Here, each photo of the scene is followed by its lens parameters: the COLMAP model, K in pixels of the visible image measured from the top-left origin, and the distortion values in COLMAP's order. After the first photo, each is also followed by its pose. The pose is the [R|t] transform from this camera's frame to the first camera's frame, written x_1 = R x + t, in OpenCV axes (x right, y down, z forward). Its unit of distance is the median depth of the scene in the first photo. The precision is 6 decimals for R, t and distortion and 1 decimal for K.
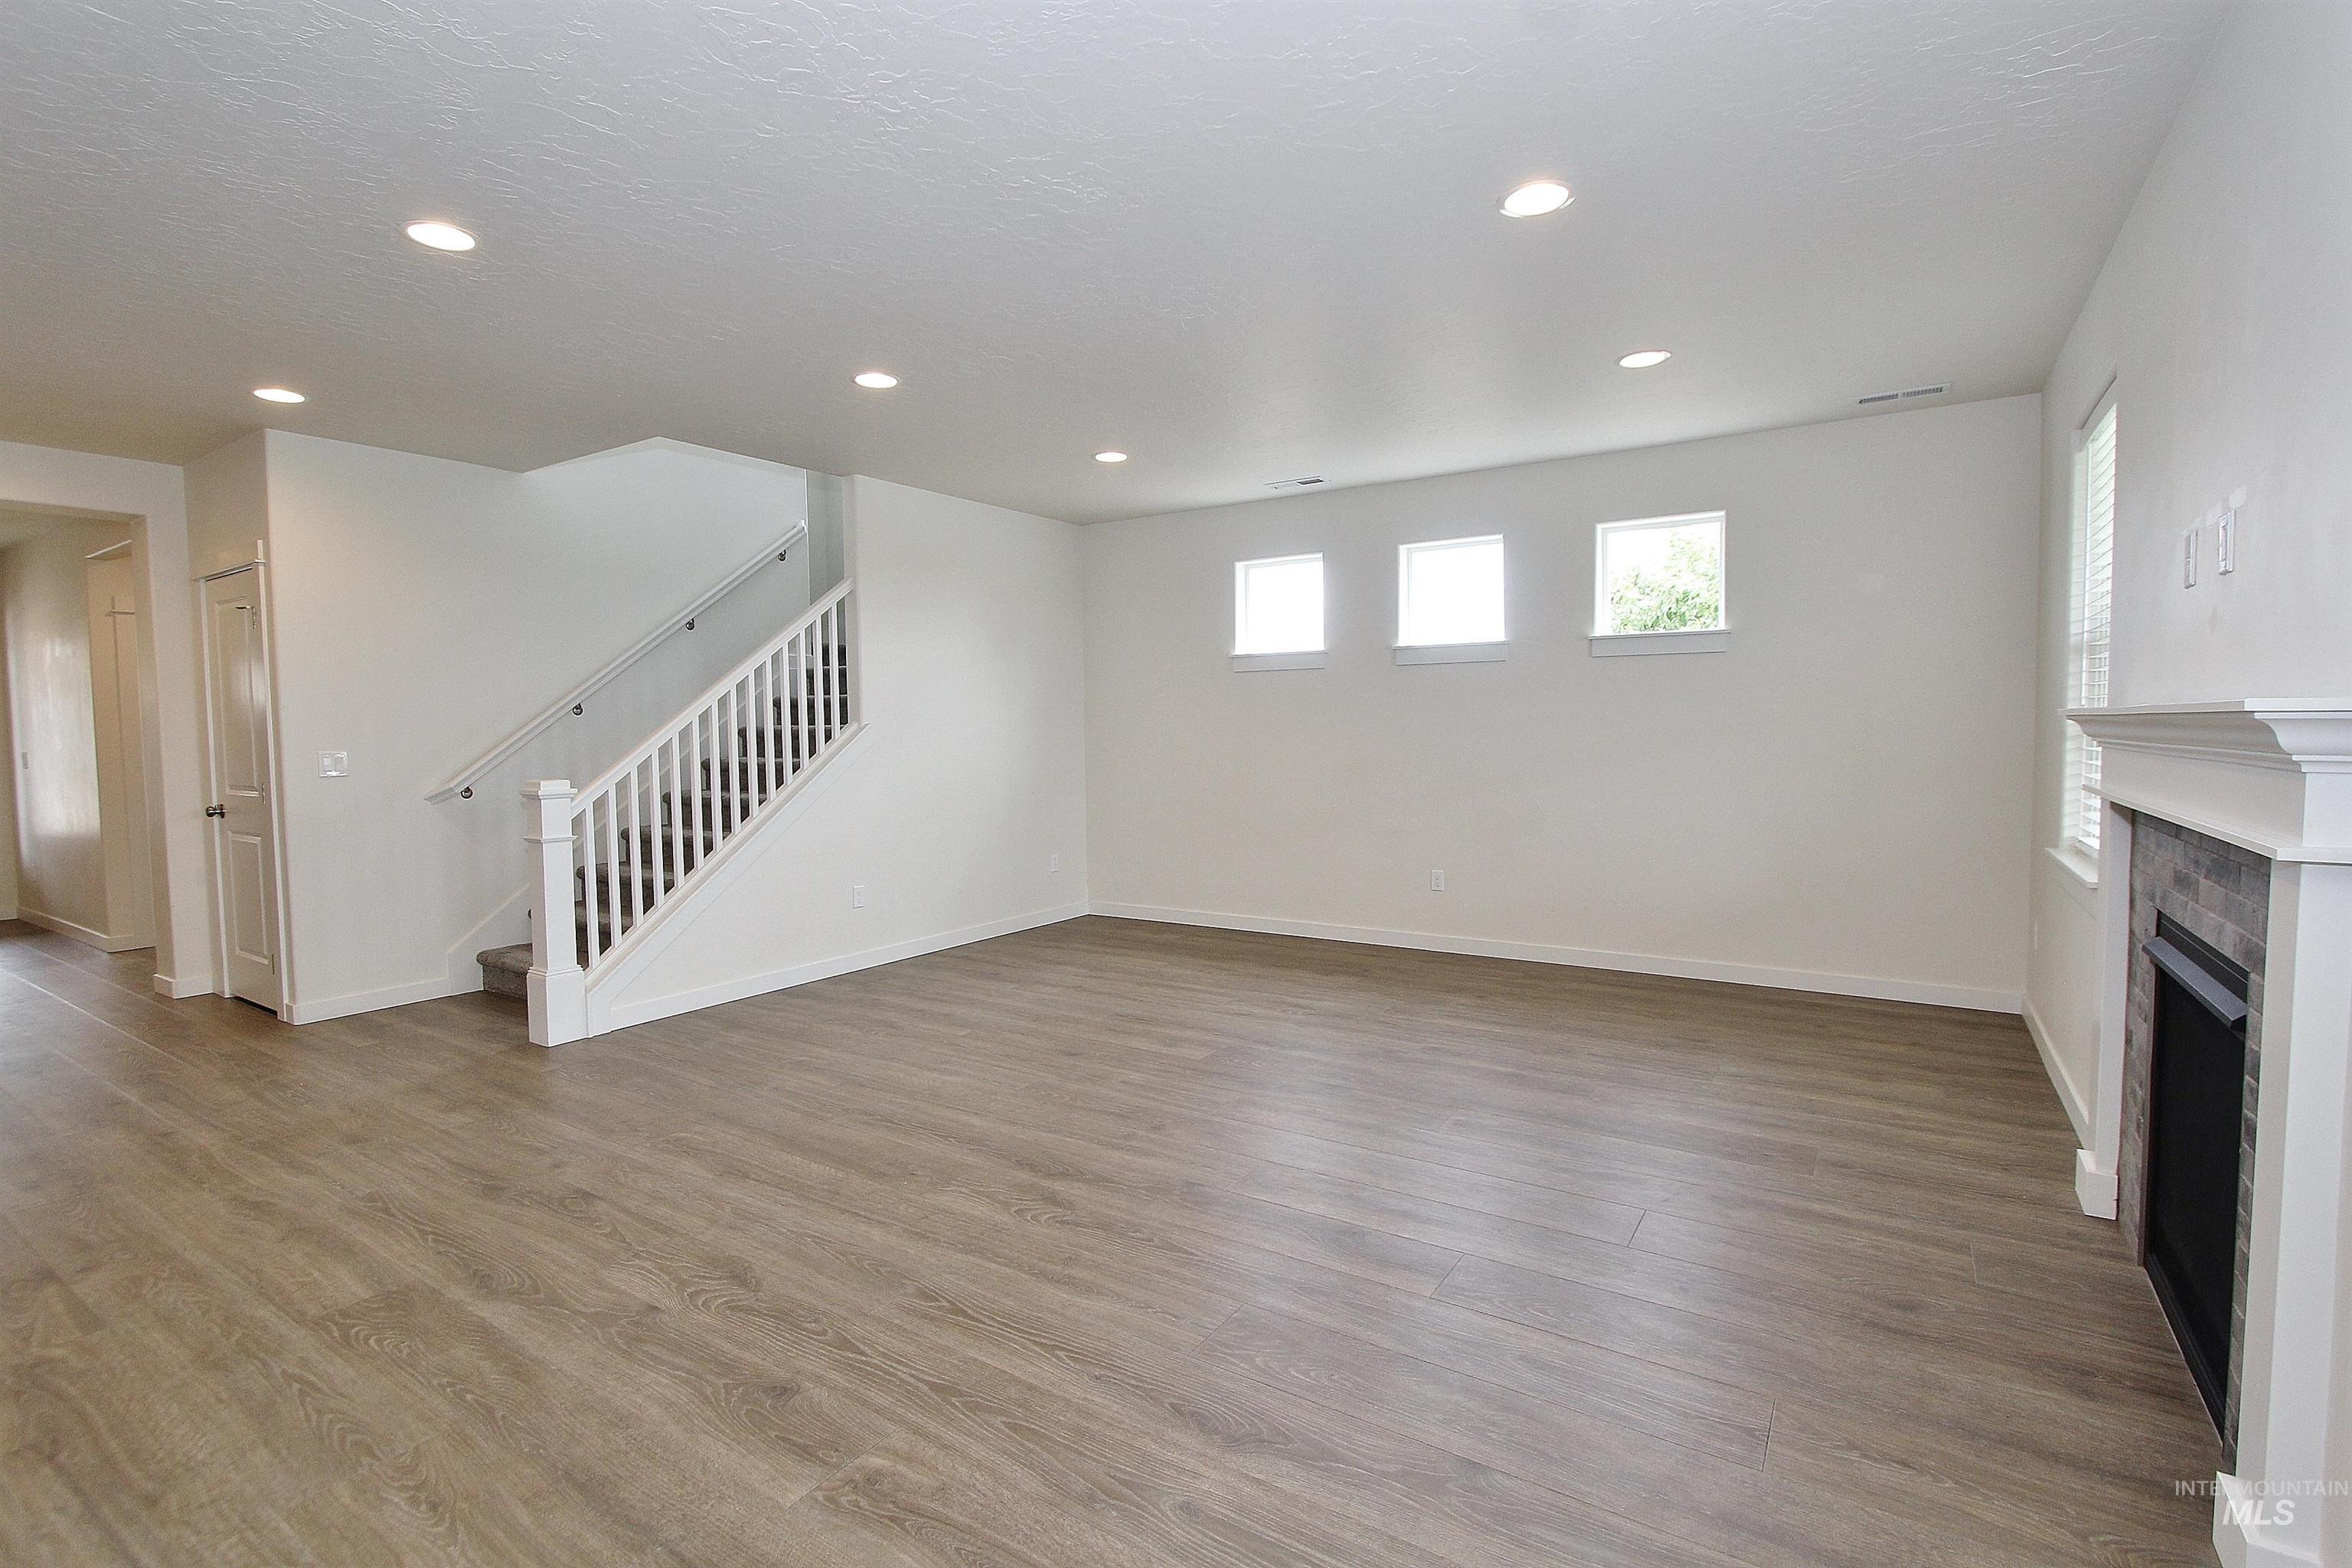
lens RADIAL K [[1081.4, 0, 1167.9], [0, 1081.4, 776.5], [0, 0, 1]] dist [-0.012829, 0.002151]
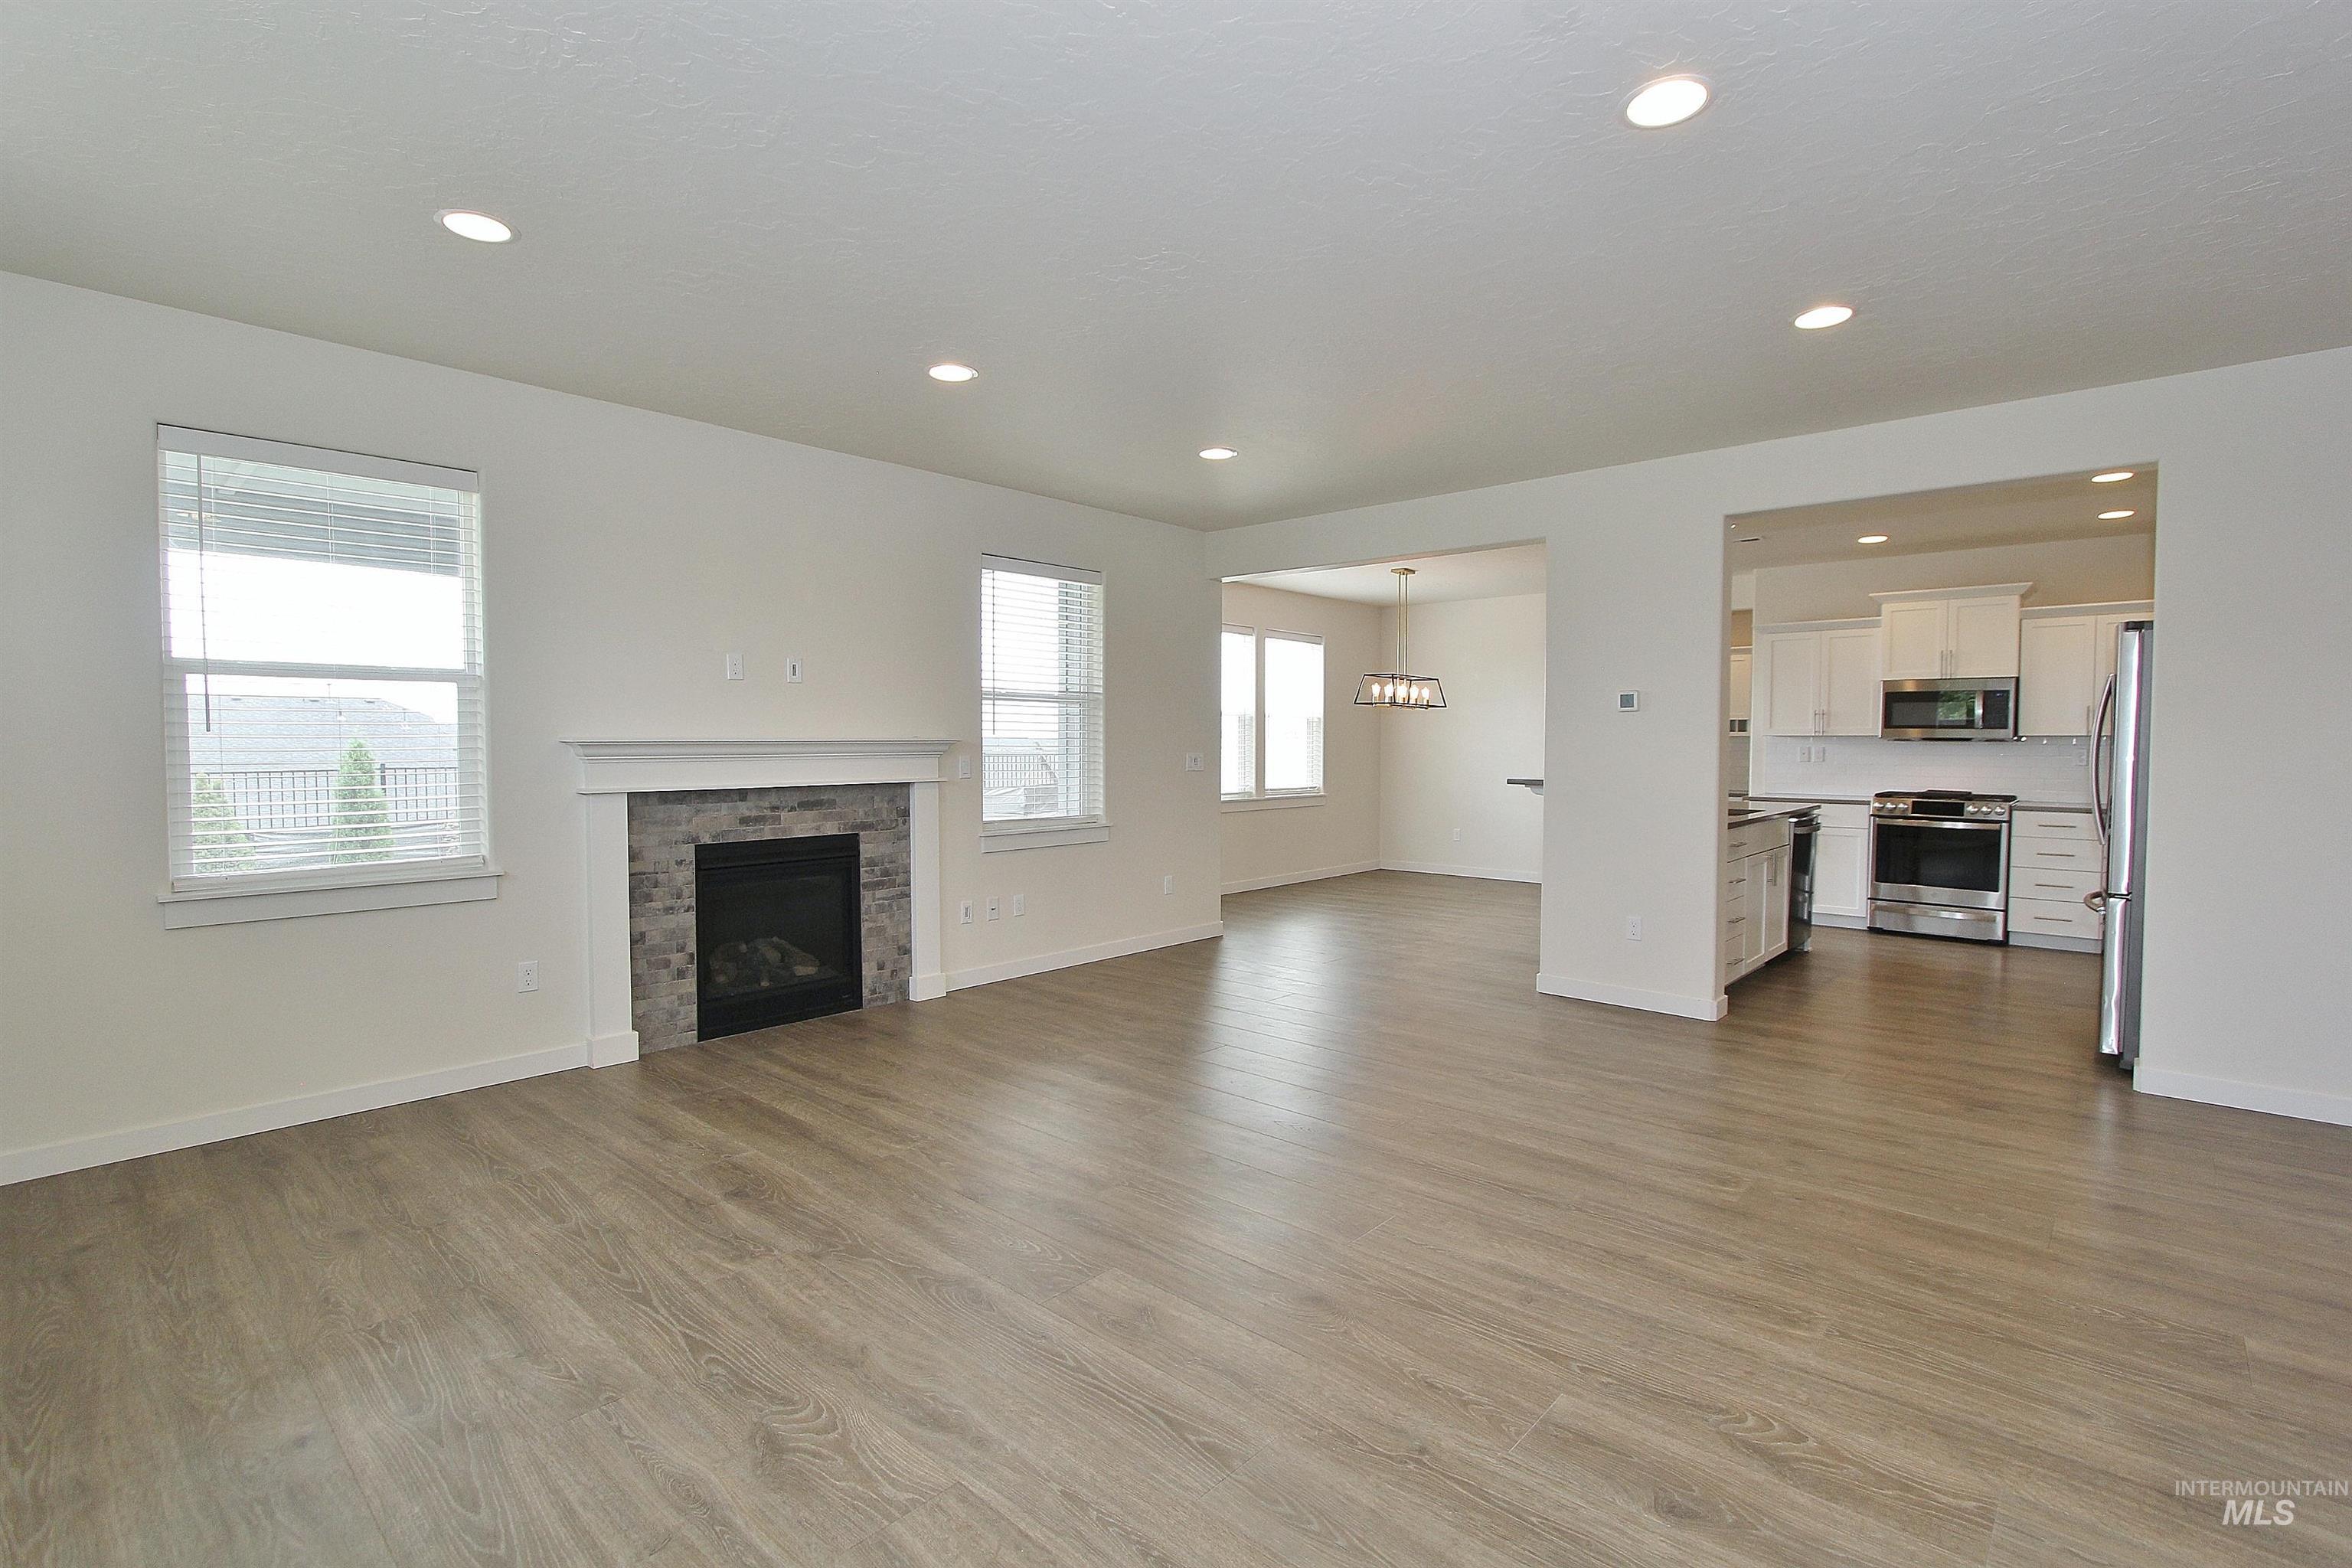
lens RADIAL K [[1081.4, 0, 1178.3], [0, 1081.4, 773.9], [0, 0, 1]] dist [-0.012829, 0.002151]
pose [[-0.989275, 0.007155, 0.145891, -0.122870], [0.018438, 0.996927, 0.076138, -0.089444], [-0.144898, 0.078011, -0.986366, 1.876225]]
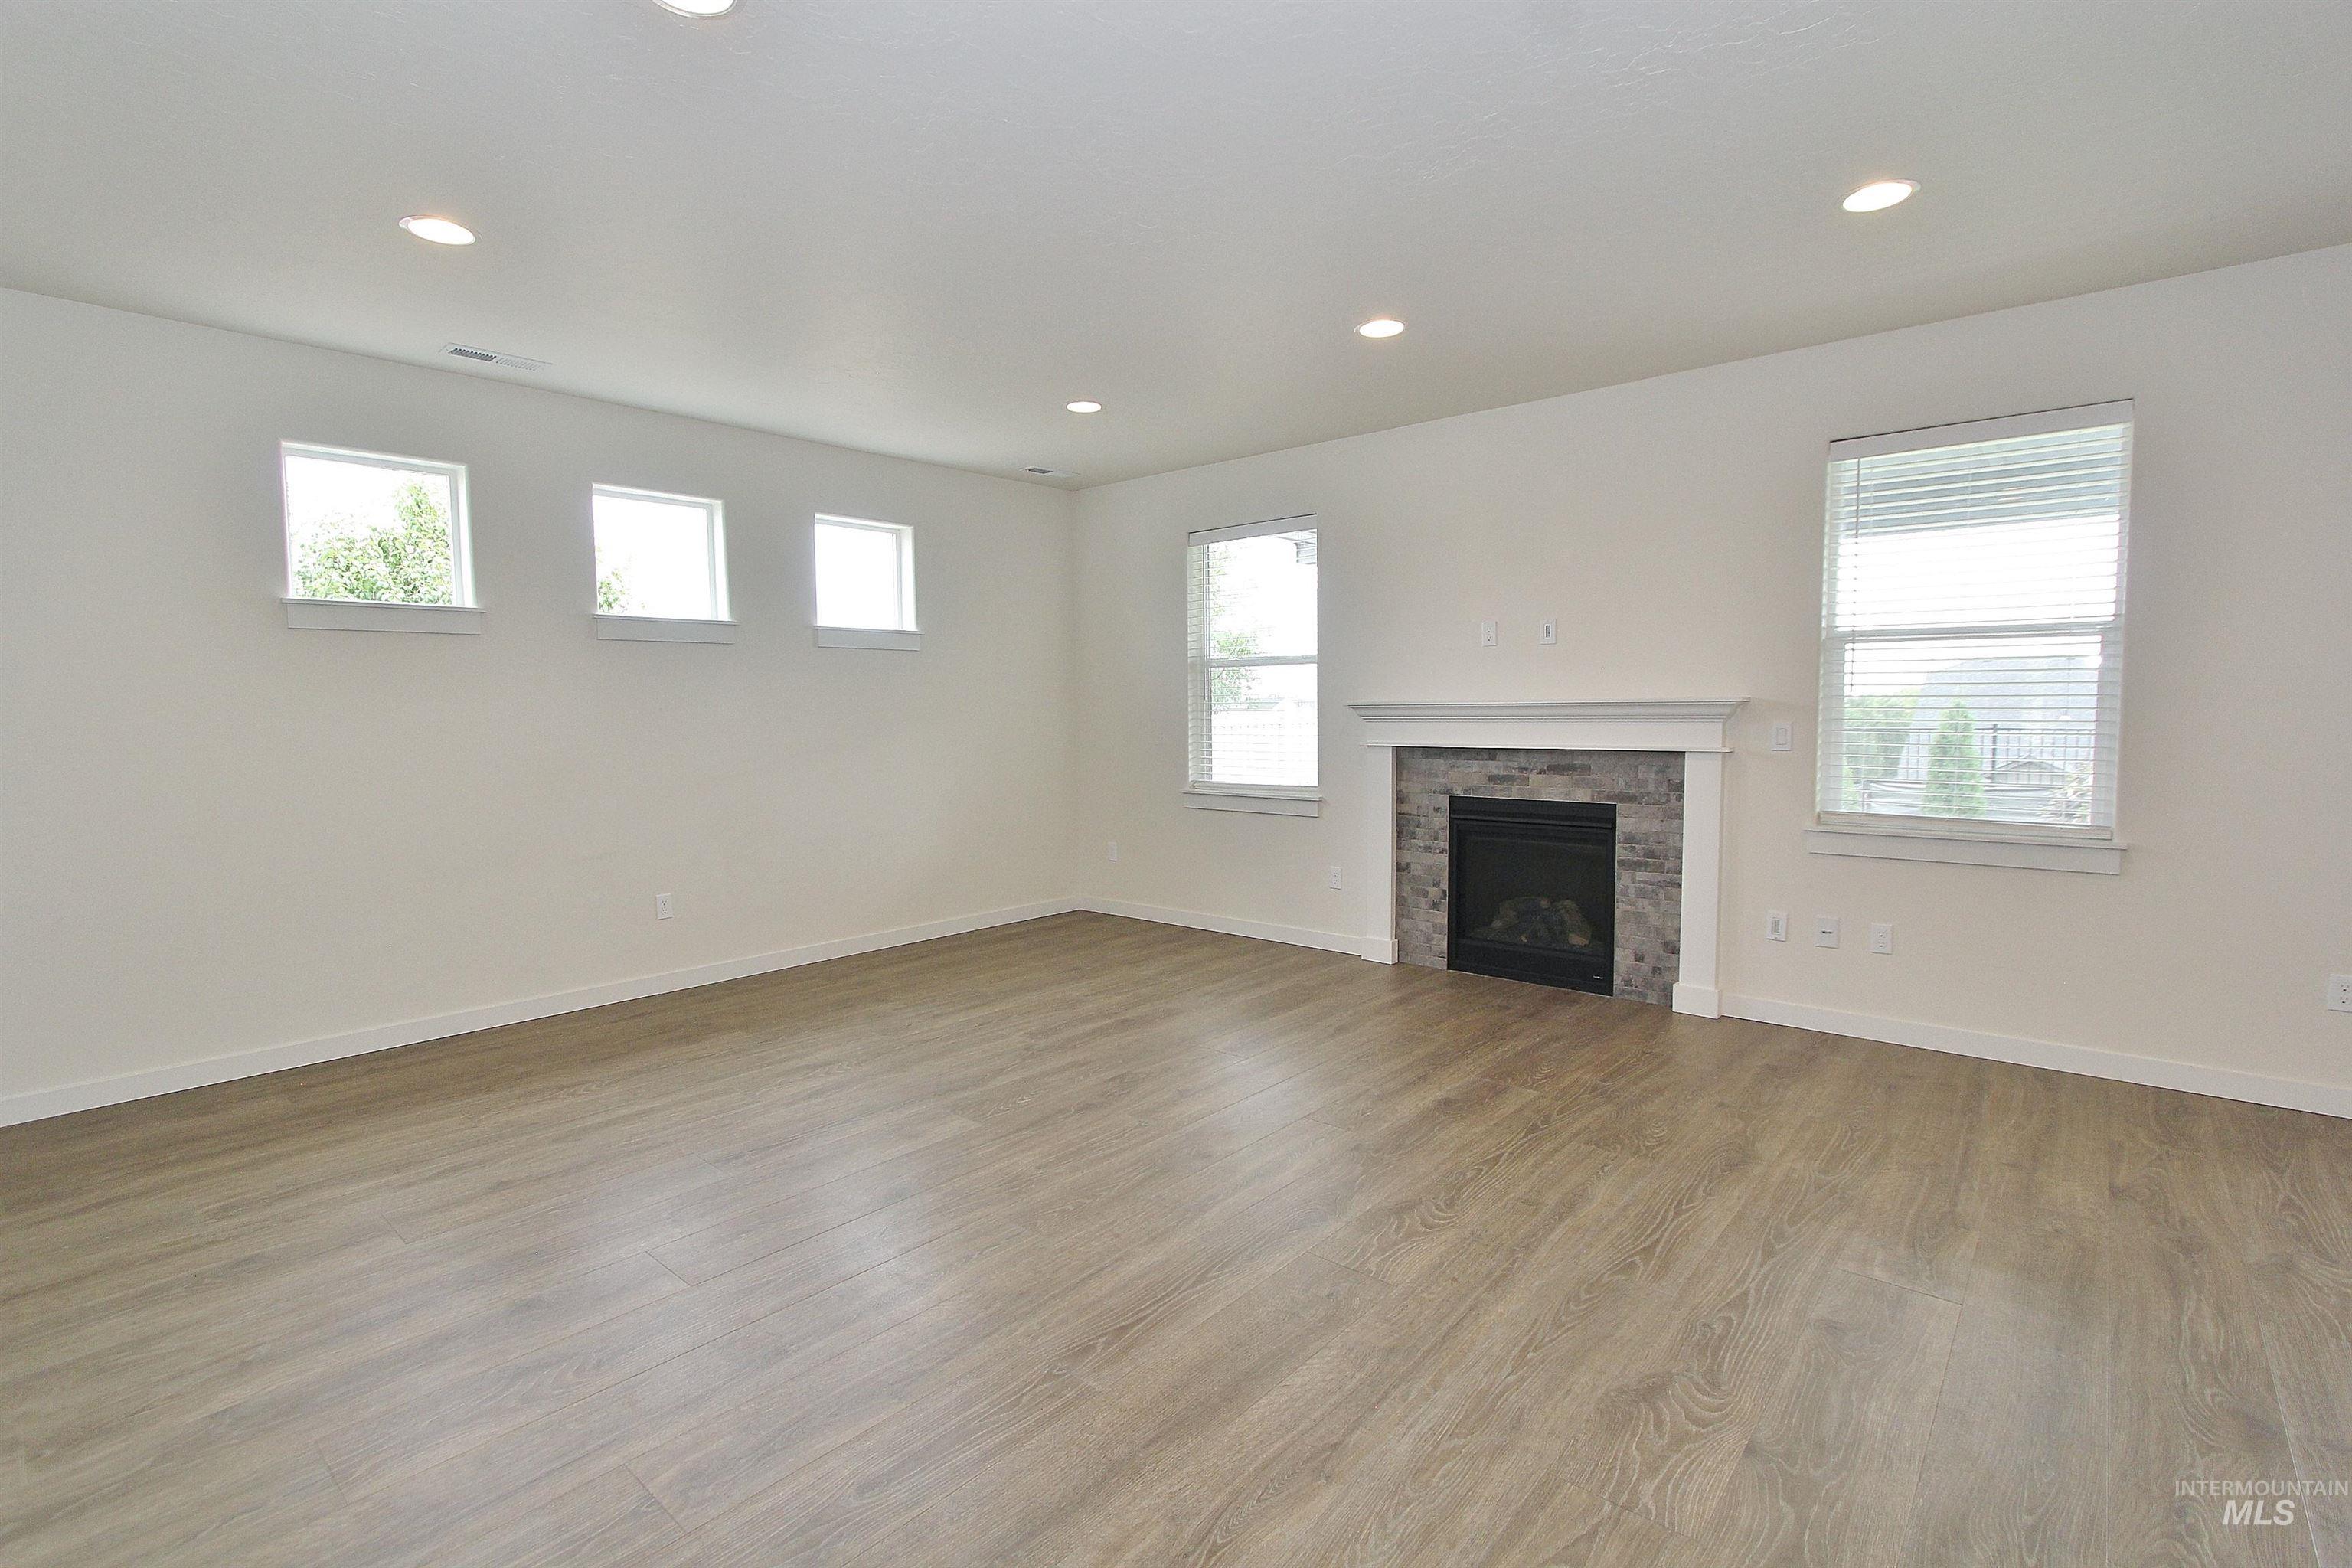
lens RADIAL K [[1081.4, 0, 1165.7], [0, 1081.4, 765.3], [0, 0, 1]] dist [-0.012829, 0.002151]
pose [[0.133109, -0.042307, 0.990198, -0.864897], [0.054747, 0.997877, 0.035276, -0.031181], [-0.989588, 0.049515, 0.135143, 0.872714]]
